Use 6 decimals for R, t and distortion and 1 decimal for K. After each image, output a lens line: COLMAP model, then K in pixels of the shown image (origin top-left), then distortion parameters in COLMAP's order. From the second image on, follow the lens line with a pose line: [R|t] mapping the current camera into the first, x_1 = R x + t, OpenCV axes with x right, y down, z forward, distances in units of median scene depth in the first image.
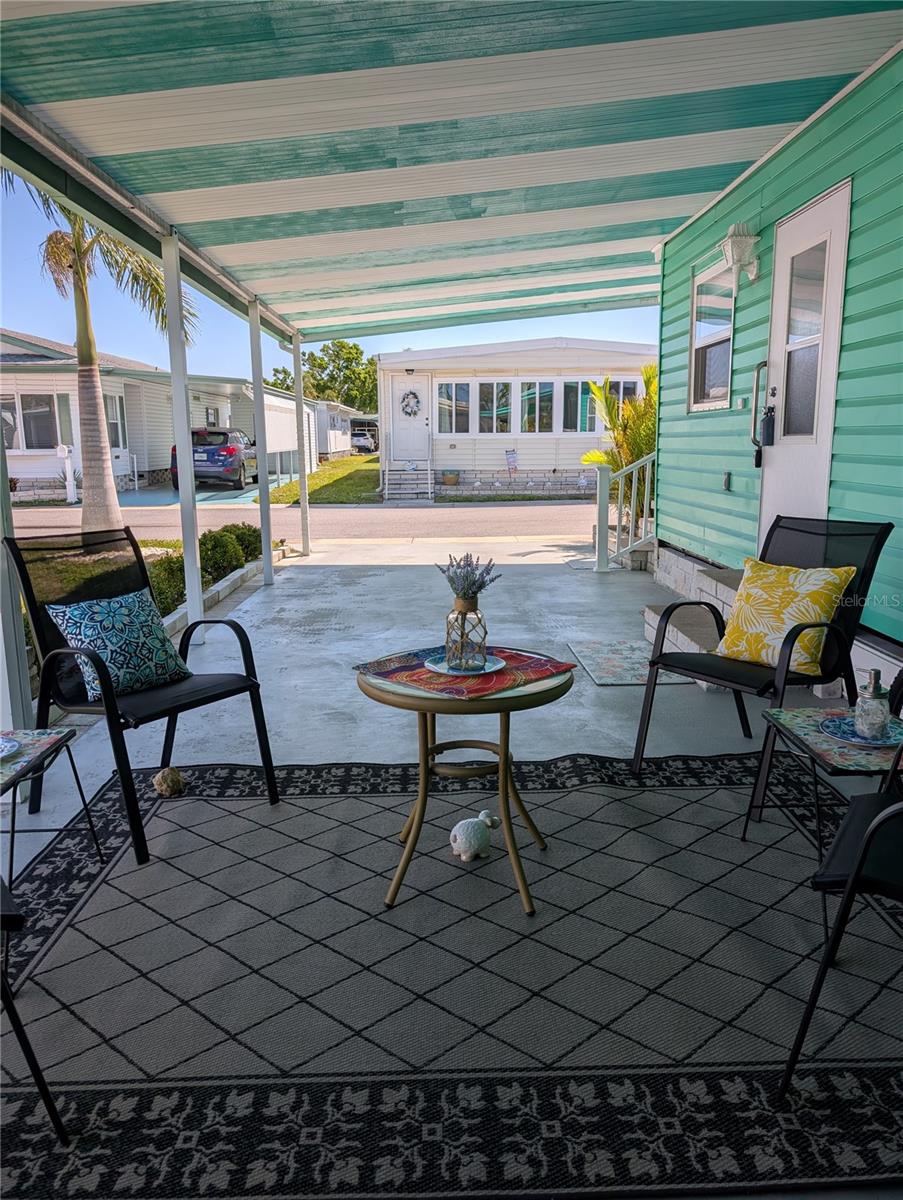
lens RADIAL K [[864.7, 0, 451.5], [0, 864.7, 600.0], [0, 0, 1]] dist [0.005105, -0.002127]
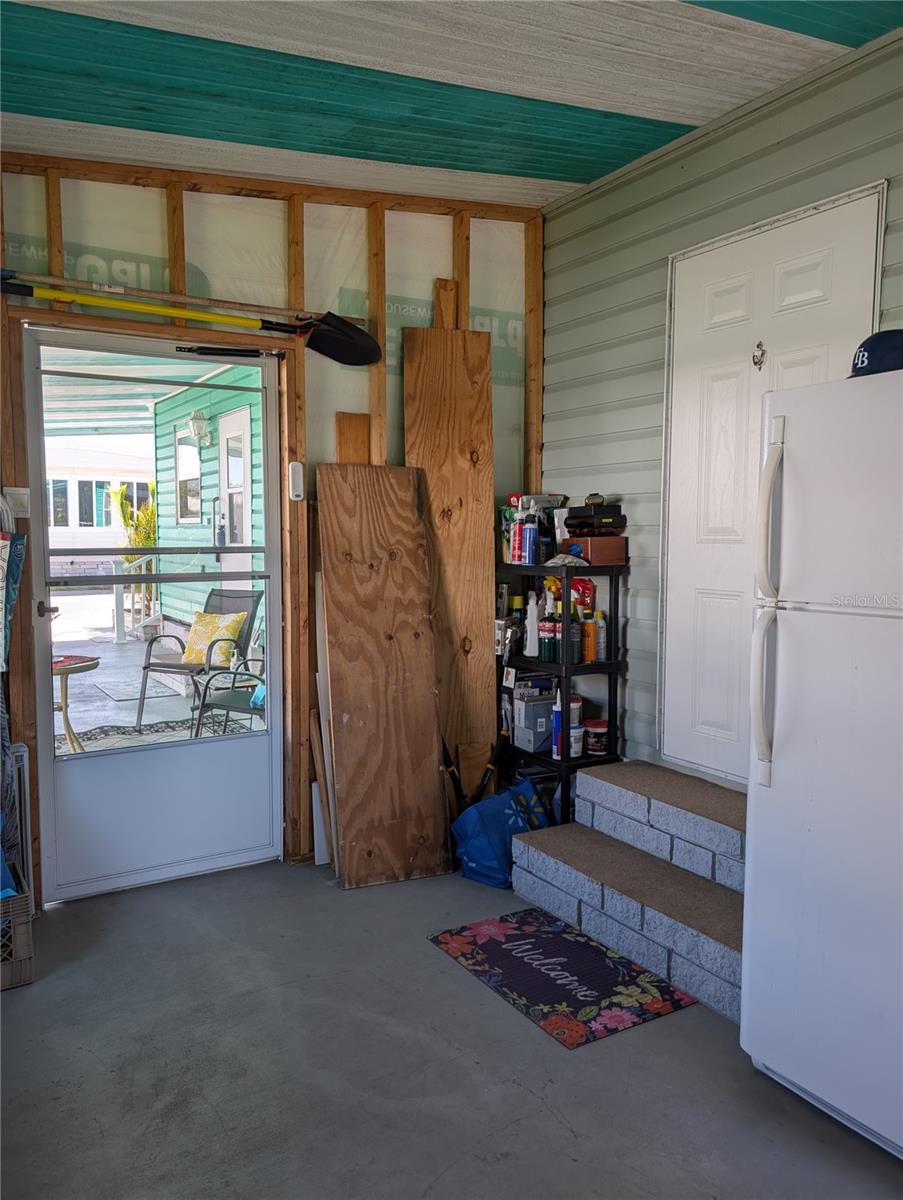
lens RADIAL K [[864.7, 0, 451.5], [0, 864.7, 600.0], [0, 0, 1]] dist [0.005105, -0.002127]
pose [[0.861156, -0.025426, 0.507705, -0.065945], [0.078299, 0.993464, -0.083056, 0.063856], [-0.502274, 0.111277, 0.857518, -0.447700]]
